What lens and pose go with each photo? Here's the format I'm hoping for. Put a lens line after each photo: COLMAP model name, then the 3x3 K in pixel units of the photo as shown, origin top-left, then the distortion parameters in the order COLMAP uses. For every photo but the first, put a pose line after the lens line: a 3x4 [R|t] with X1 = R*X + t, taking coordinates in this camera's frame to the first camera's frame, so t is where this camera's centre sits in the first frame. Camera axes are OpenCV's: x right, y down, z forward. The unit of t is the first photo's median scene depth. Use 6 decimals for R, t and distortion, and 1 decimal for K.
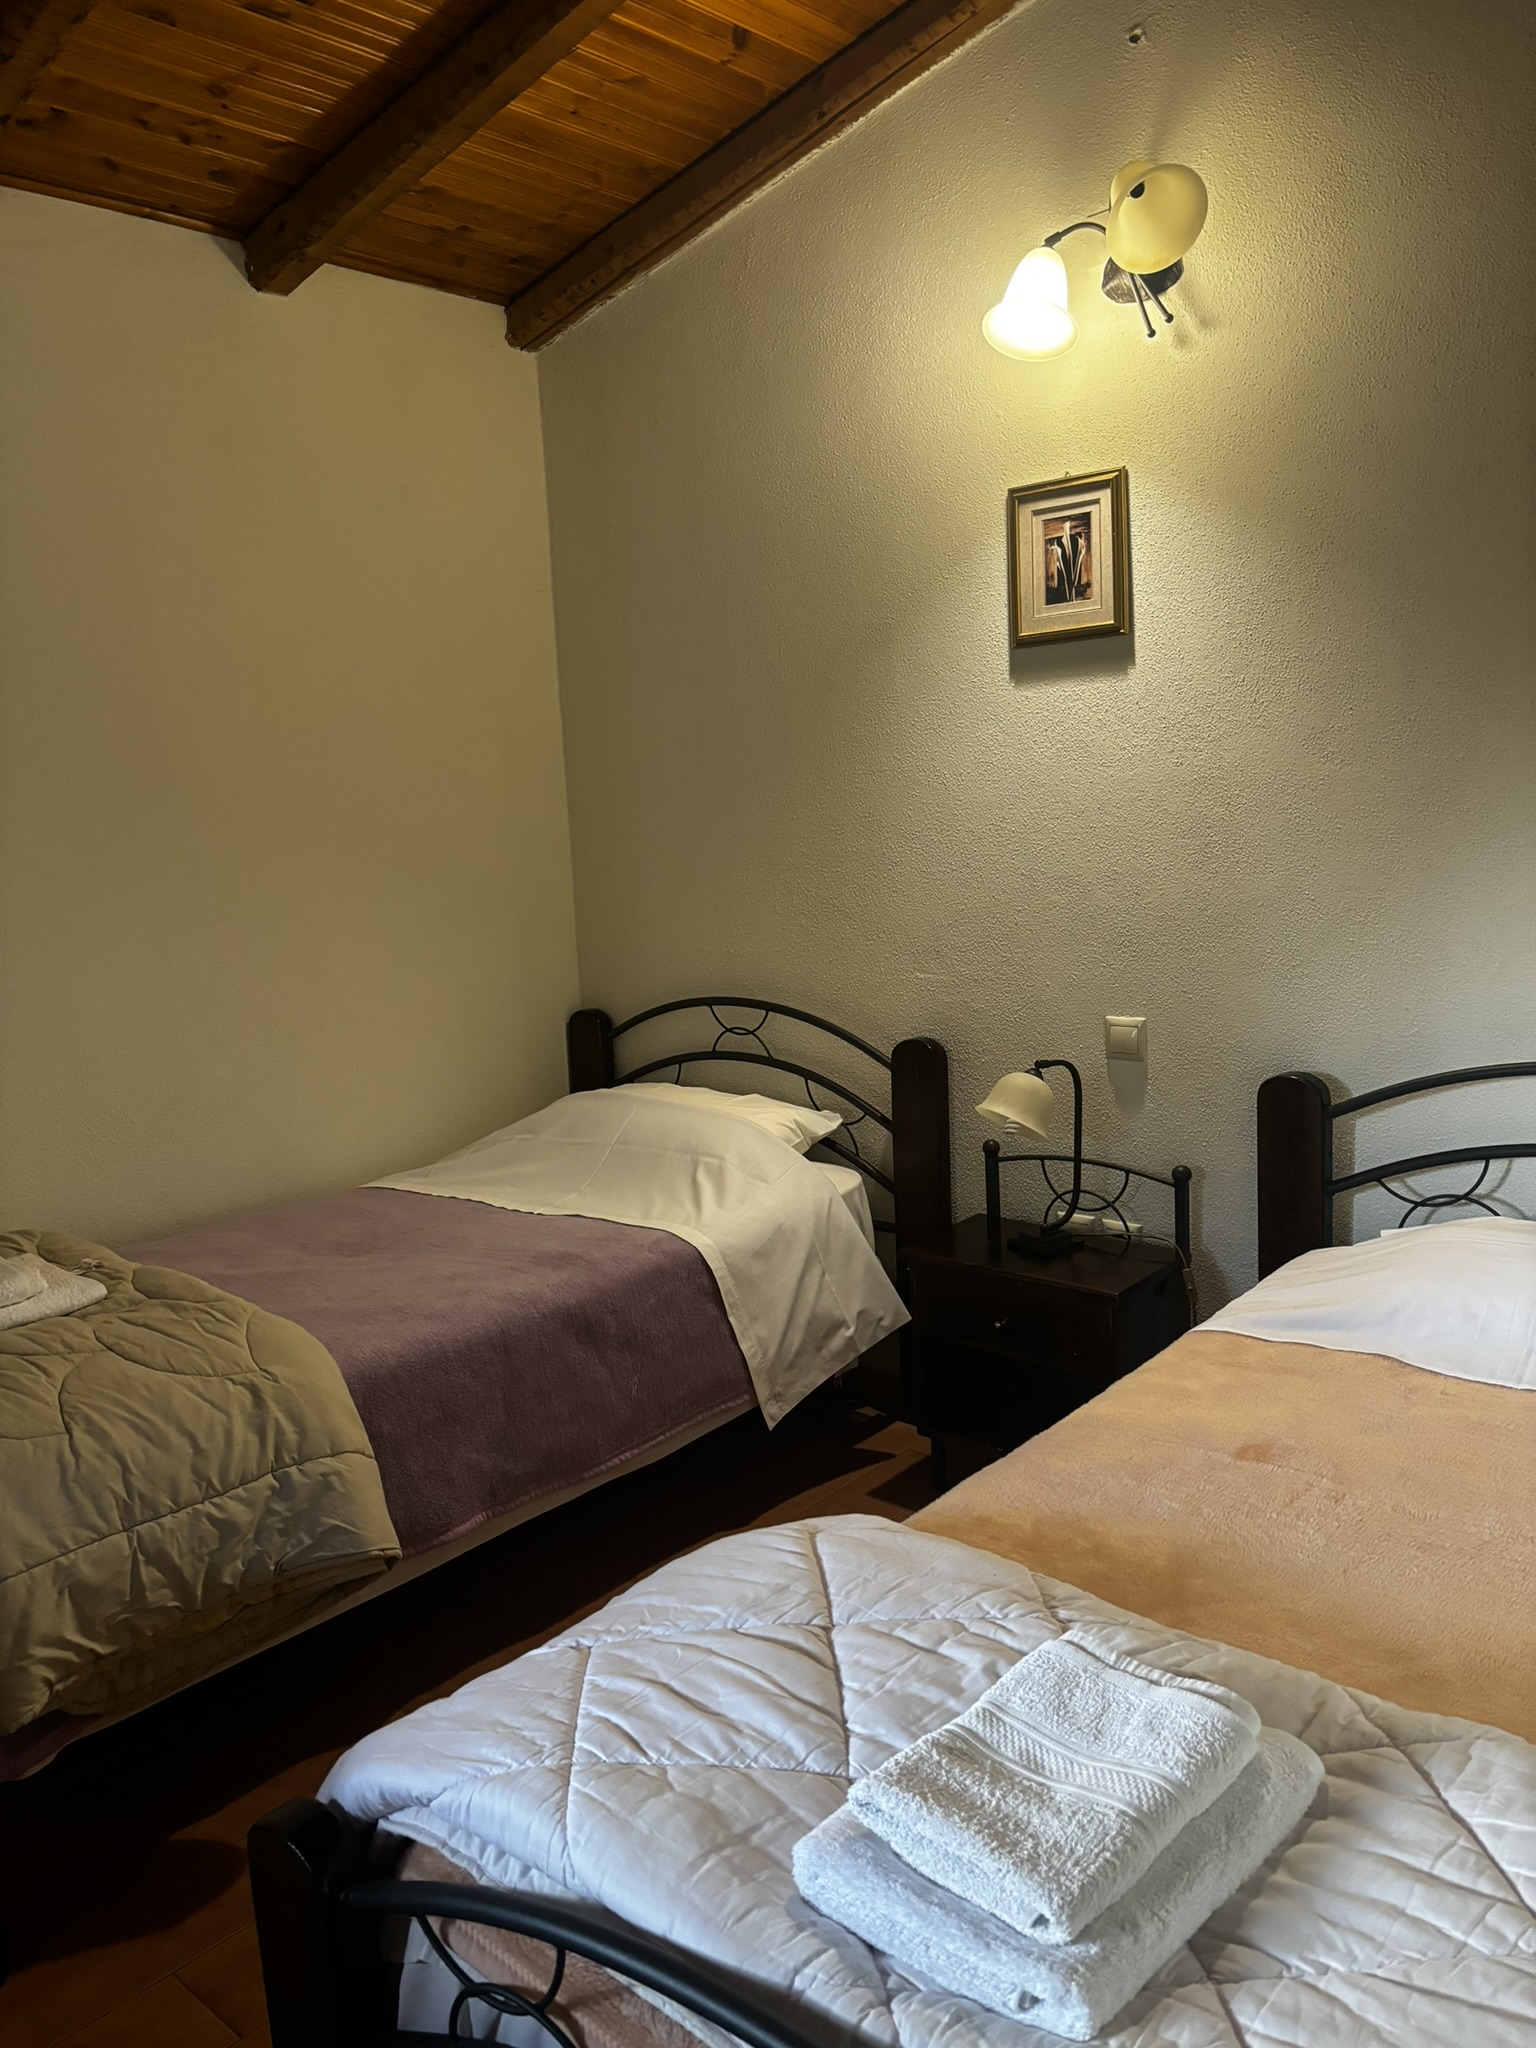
lens RADIAL K [[1549.1, 0, 775.4], [0, 1549.1, 1020.2], [0, 0, 1]] dist [0.030516, -0.021577]
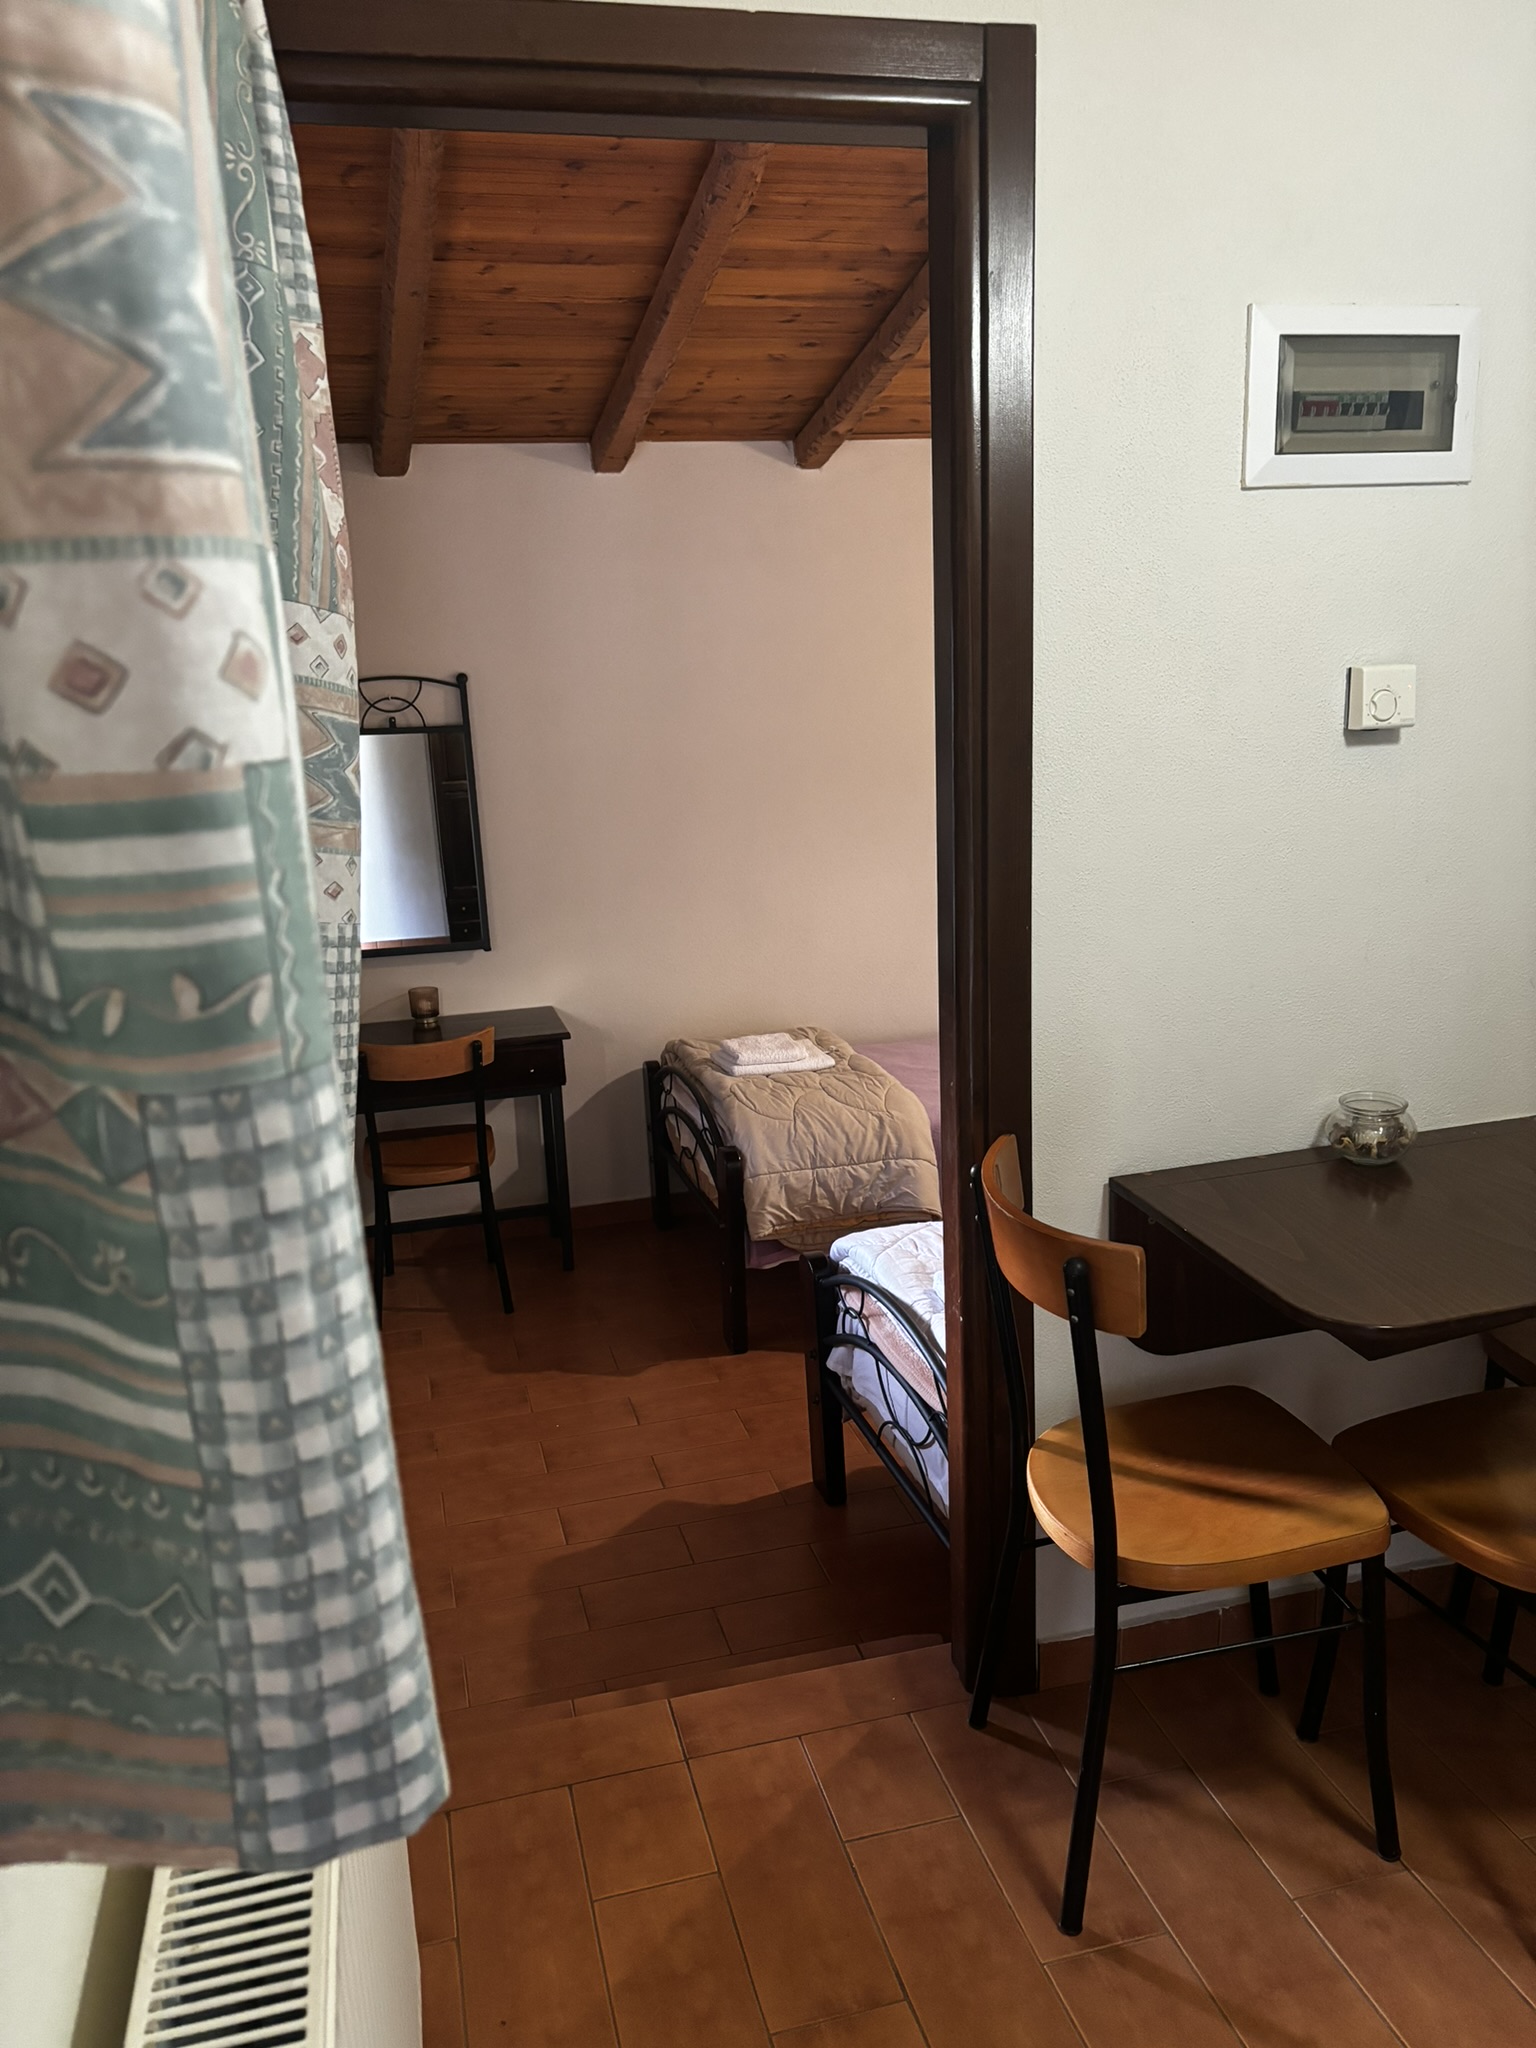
lens RADIAL K [[1549.1, 0, 770.3], [0, 1549.1, 1027.7], [0, 0, 1]] dist [0.030516, -0.021577]
pose [[0.829644, 0.135078, -0.541705, 0.544405], [-0.079829, 0.989021, 0.124359, -0.104526], [0.552556, -0.059930, 0.831319, -0.652433]]
